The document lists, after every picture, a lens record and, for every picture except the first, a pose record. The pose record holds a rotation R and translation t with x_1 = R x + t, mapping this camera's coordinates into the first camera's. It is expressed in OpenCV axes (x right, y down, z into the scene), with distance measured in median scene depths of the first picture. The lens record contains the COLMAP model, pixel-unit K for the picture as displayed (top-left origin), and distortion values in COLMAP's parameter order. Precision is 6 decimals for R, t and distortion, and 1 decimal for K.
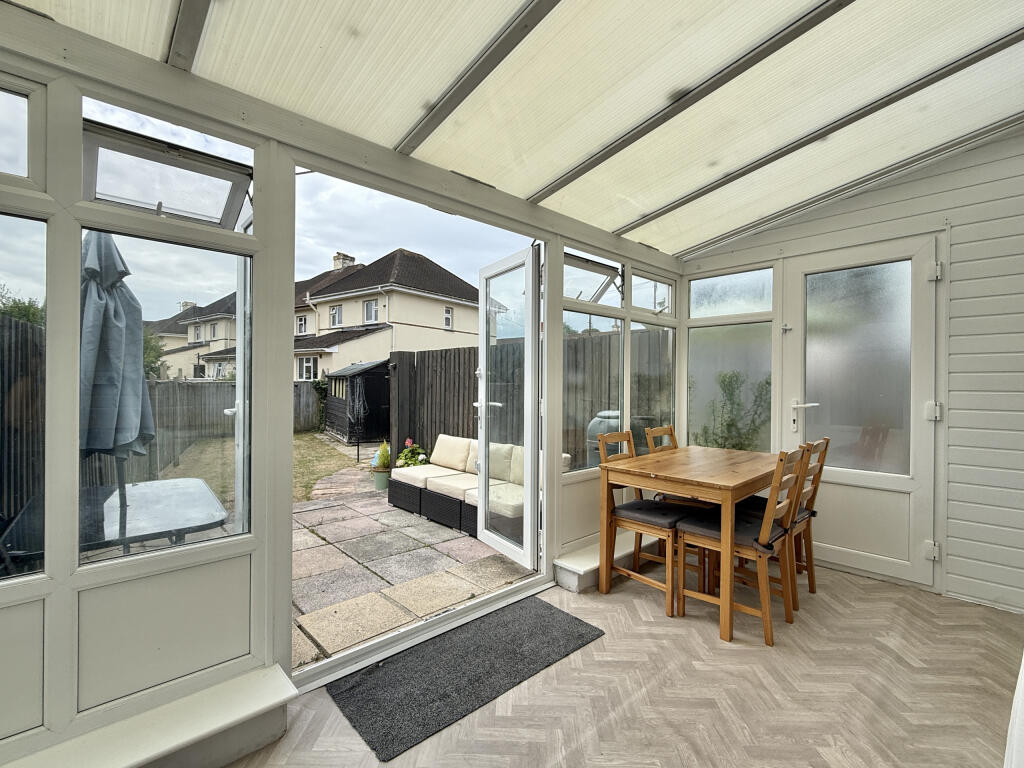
lens RADIAL K [[471.6, 0, 512.0], [0, 471.6, 384.0], [0, 0, 1]] dist [0.000765, -0.000036]
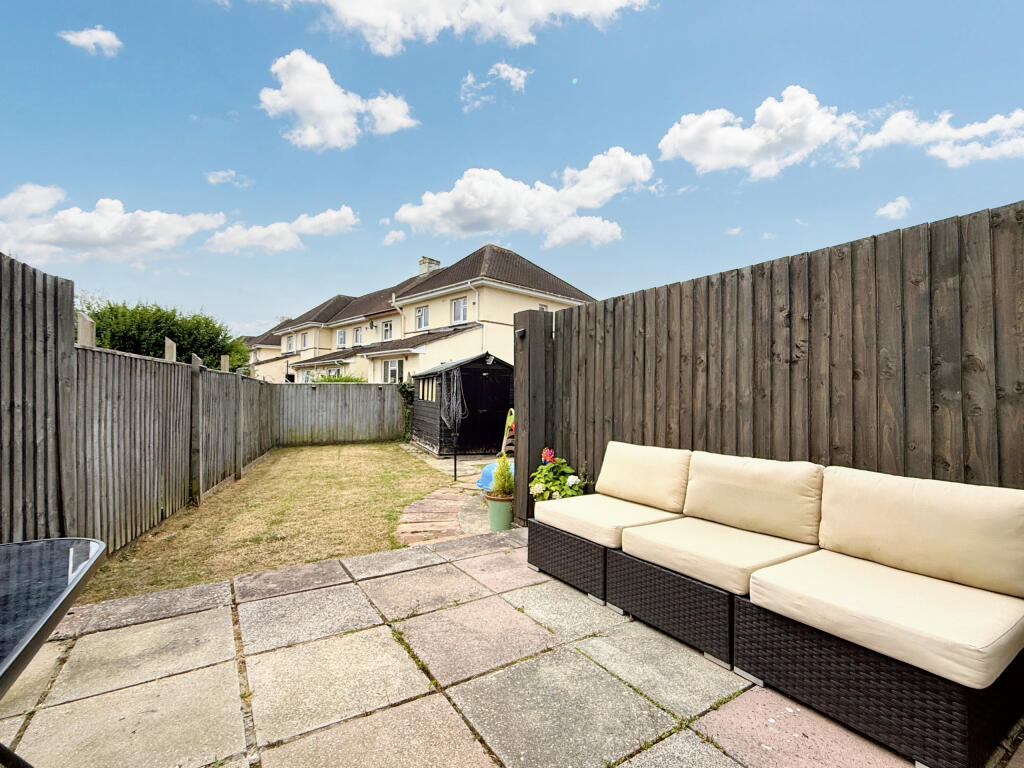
lens RADIAL K [[466.0, 0, 512.0], [0, 466.0, 384.0], [0, 0, 1]] dist [-0.001320, 0.000009]
pose [[0.987535, -0.004897, -0.157322, -0.129841], [-0.000366, 0.999442, -0.033407, 0.039848], [0.157397, 0.033049, 0.986982, 0.300563]]
